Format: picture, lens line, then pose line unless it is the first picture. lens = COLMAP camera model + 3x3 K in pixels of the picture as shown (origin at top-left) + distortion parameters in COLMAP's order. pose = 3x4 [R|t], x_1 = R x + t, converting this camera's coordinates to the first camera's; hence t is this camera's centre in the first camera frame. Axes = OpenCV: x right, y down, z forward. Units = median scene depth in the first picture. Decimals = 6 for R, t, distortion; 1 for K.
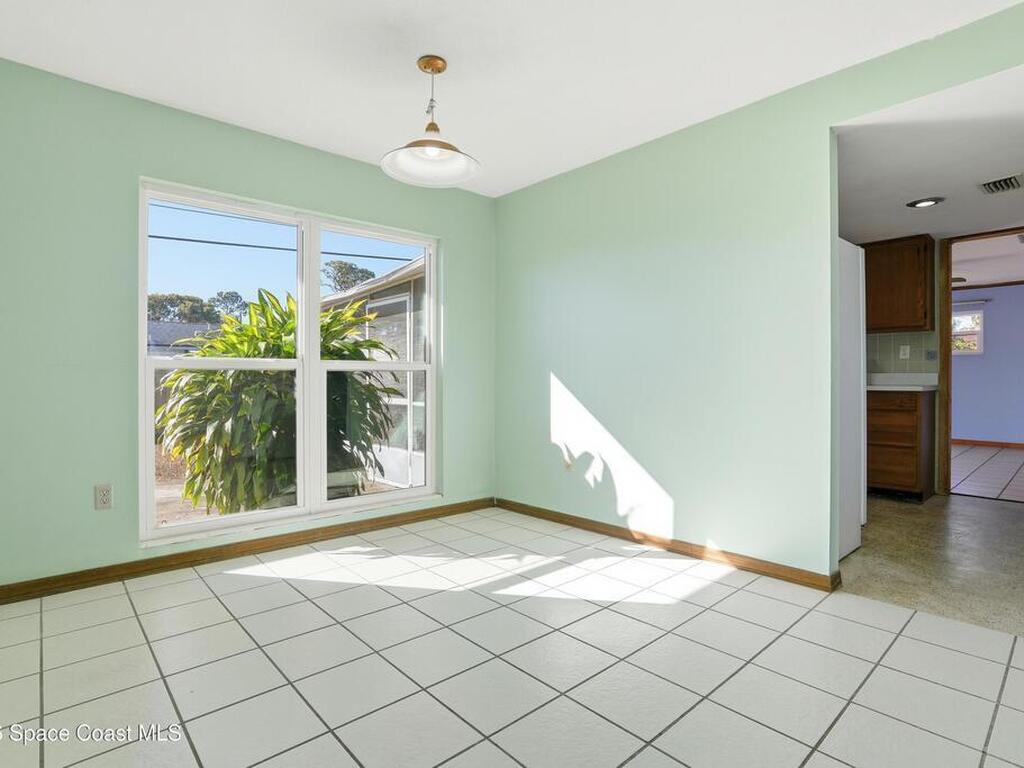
lens RADIAL K [[533.1, 0, 504.7], [0, 533.1, 380.5], [0, 0, 1]] dist [-0.031113, 0.001700]
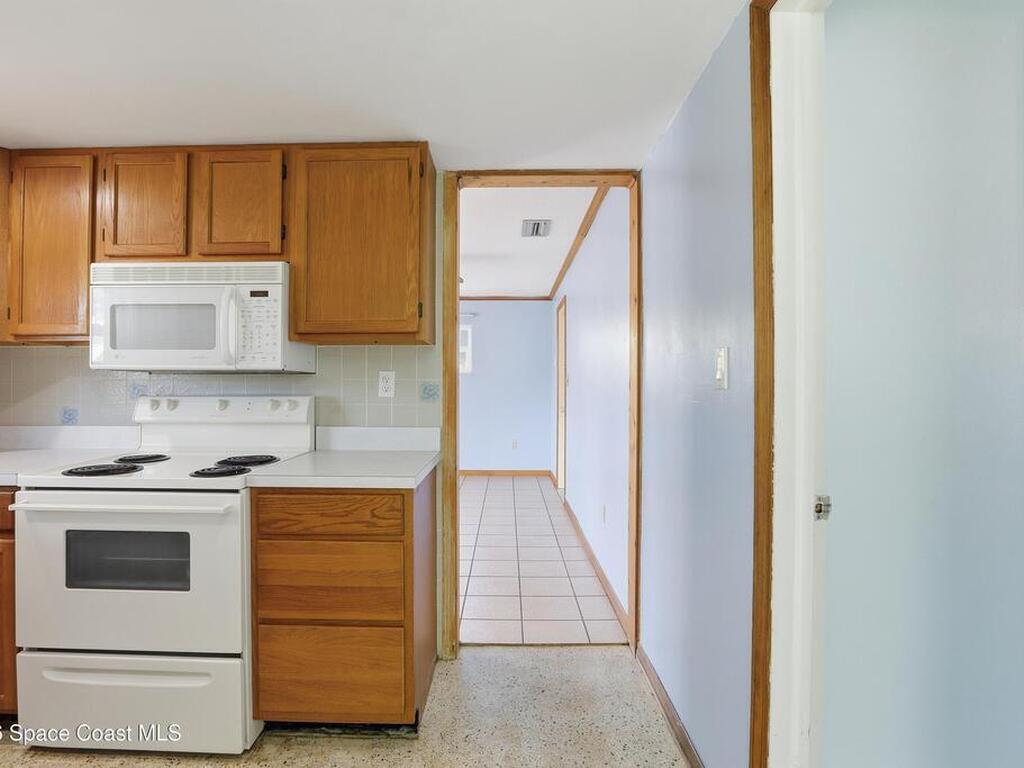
lens RADIAL K [[533.1, 0, 507.3], [0, 533.1, 381.3], [0, 0, 1]] dist [-0.031113, 0.001700]
pose [[0.667733, 0.001018, 0.744400, 0.687607], [0.004791, 0.999972, -0.005666, -0.080347], [-0.744385, 0.007350, 0.667710, 0.854125]]
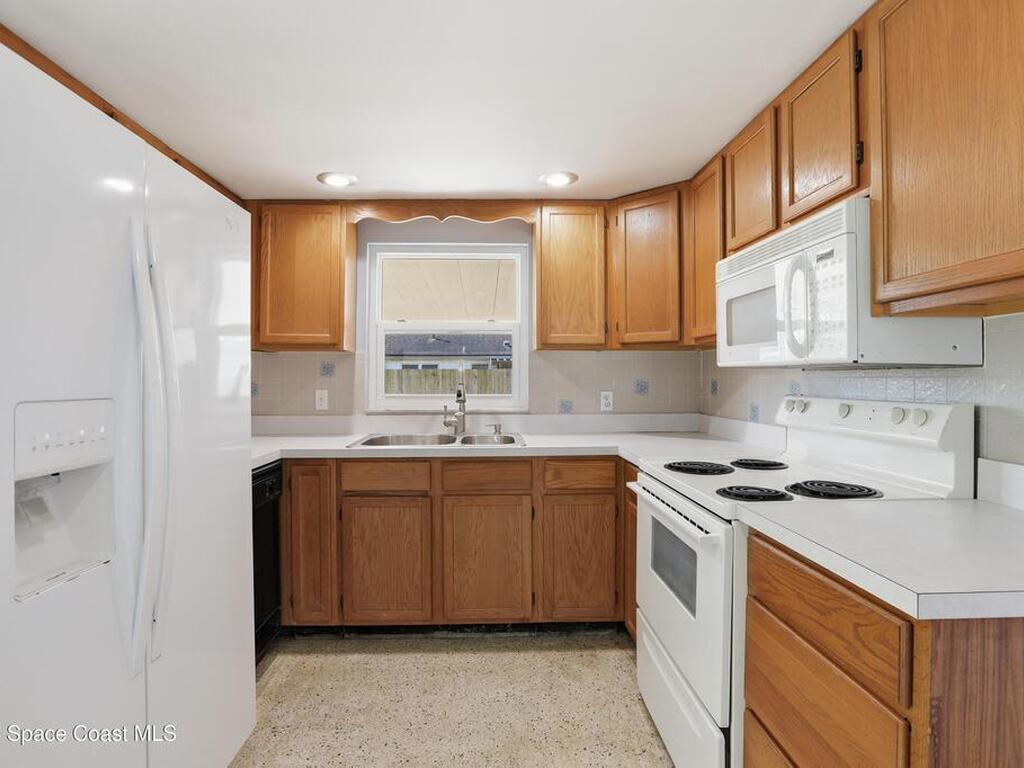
lens RADIAL K [[533.1, 0, 510.6], [0, 533.1, 380.9], [0, 0, 1]] dist [-0.031113, 0.001700]
pose [[0.780837, 0.000868, -0.624734, 1.038517], [-0.002239, 0.999997, -0.001409, -0.082846], [0.624731, 0.002499, 0.780836, 0.987000]]
